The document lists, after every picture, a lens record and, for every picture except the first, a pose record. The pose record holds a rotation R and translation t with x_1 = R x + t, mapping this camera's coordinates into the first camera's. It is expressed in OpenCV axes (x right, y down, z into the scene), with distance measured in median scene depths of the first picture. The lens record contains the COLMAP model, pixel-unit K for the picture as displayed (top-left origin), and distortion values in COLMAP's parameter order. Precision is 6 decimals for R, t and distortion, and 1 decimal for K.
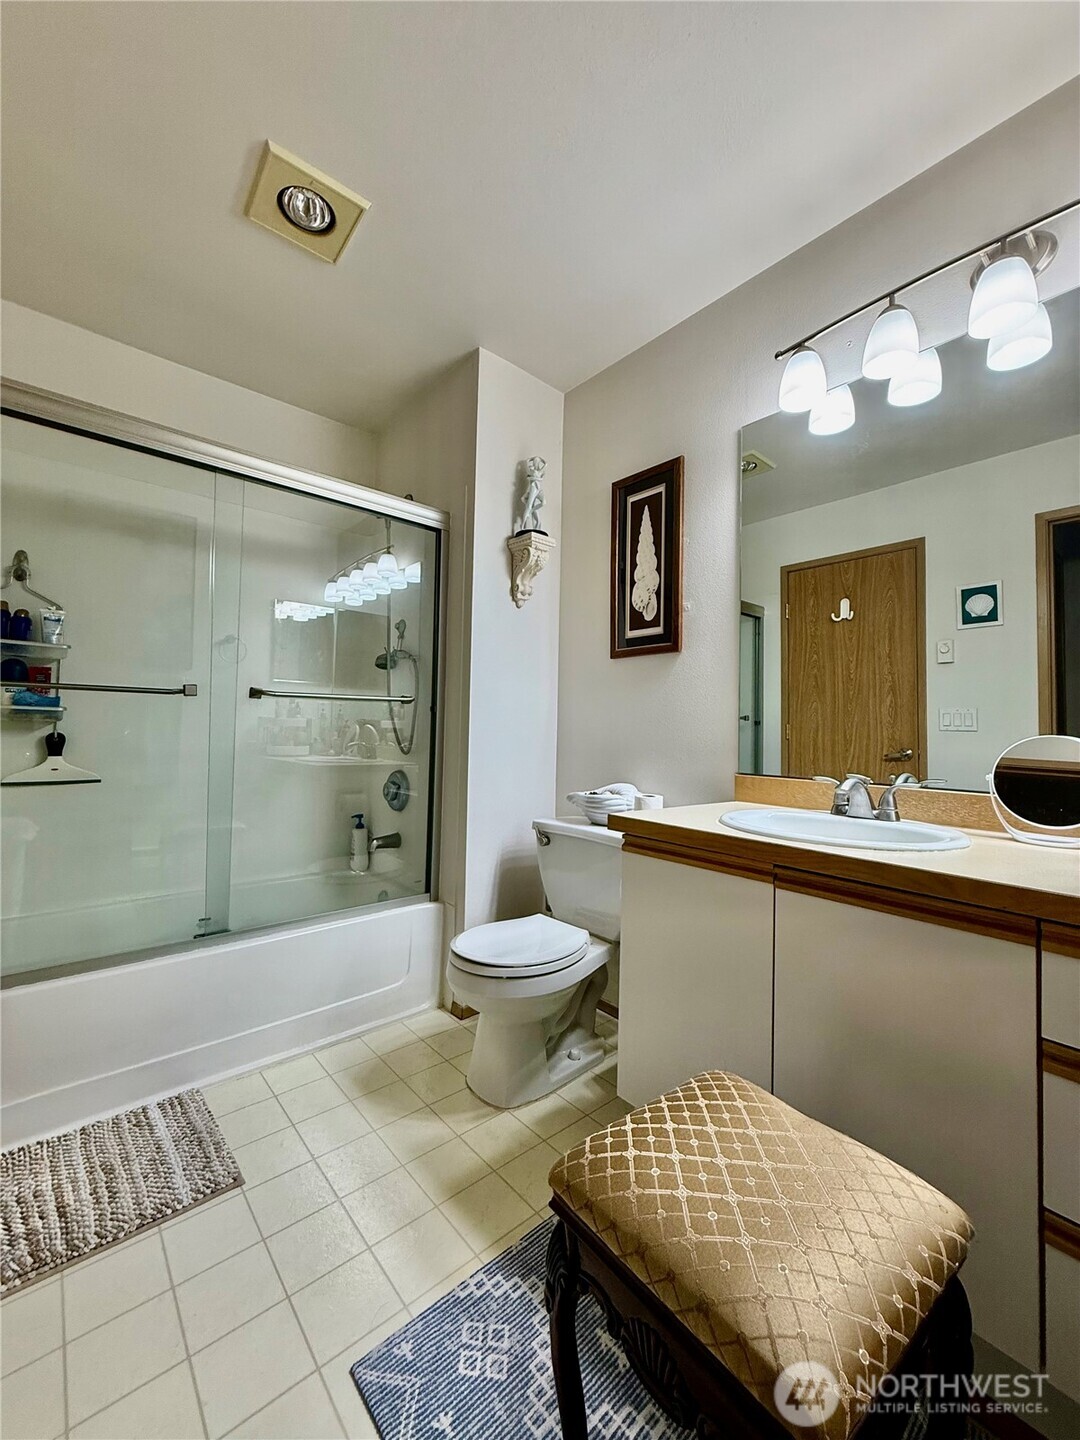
lens RADIAL K [[575.1, 0, 542.3], [0, 575.1, 710.4], [0, 0, 1]] dist [-0.000465, 0.000517]
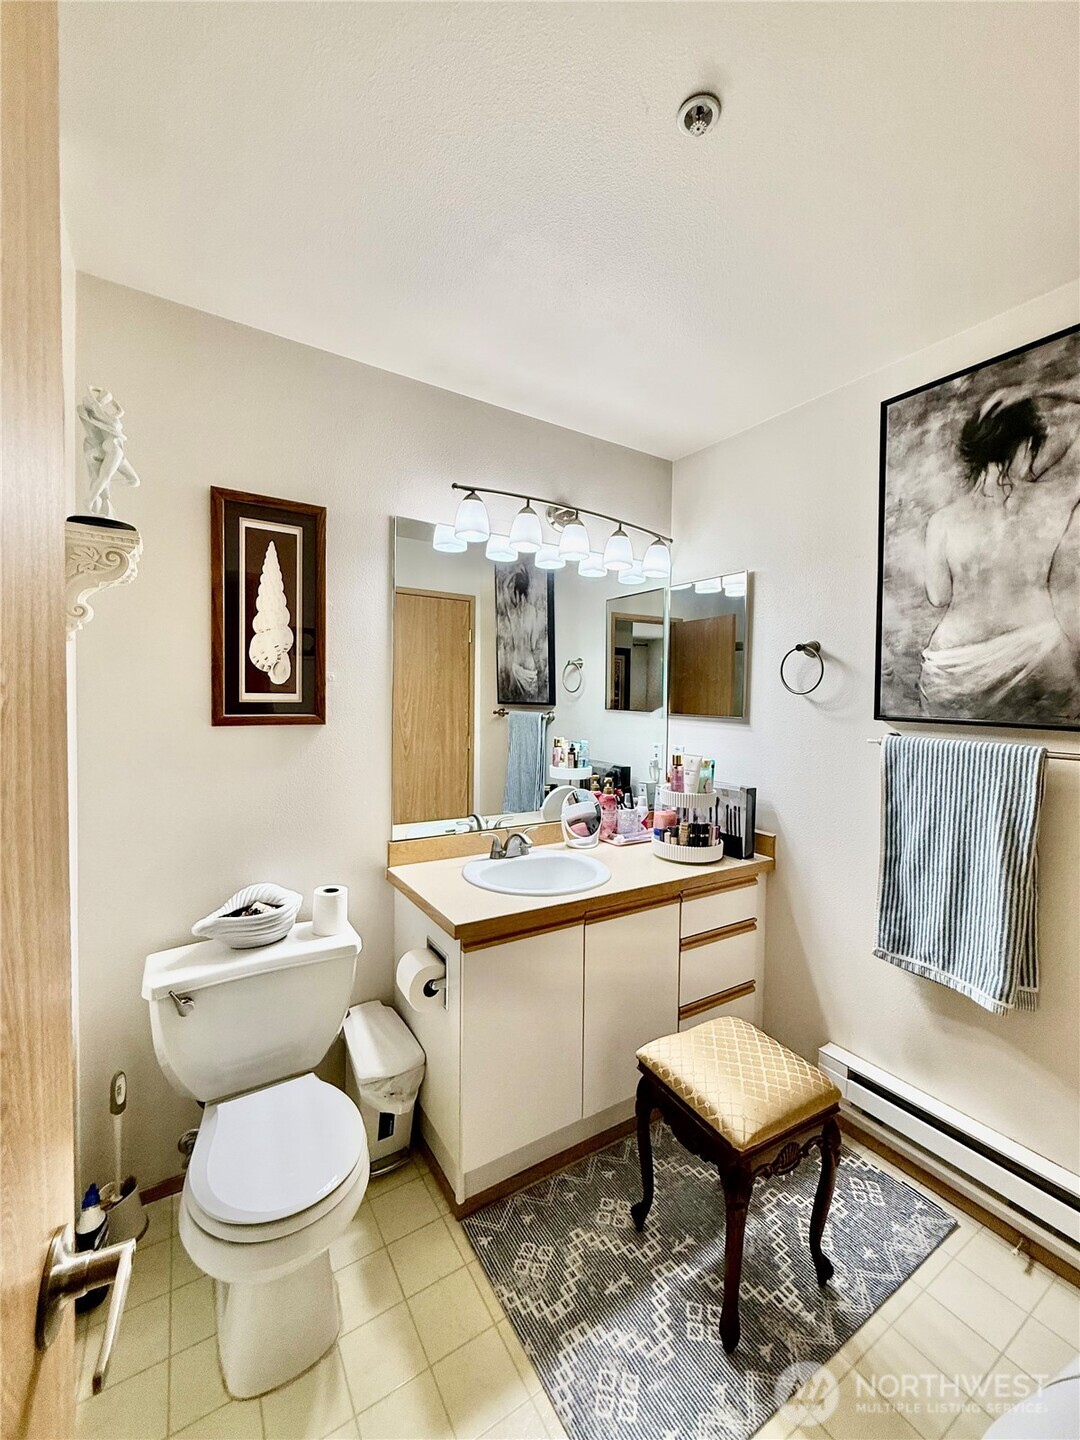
lens RADIAL K [[575.1, 0, 542.3], [0, 575.1, 710.4], [0, 0, 1]] dist [-0.000465, 0.000517]
pose [[0.152330, -0.042435, 0.987418, -0.594198], [-0.044796, 0.997755, 0.049790, -0.178910], [-0.987314, -0.051817, 0.150087, 0.495093]]
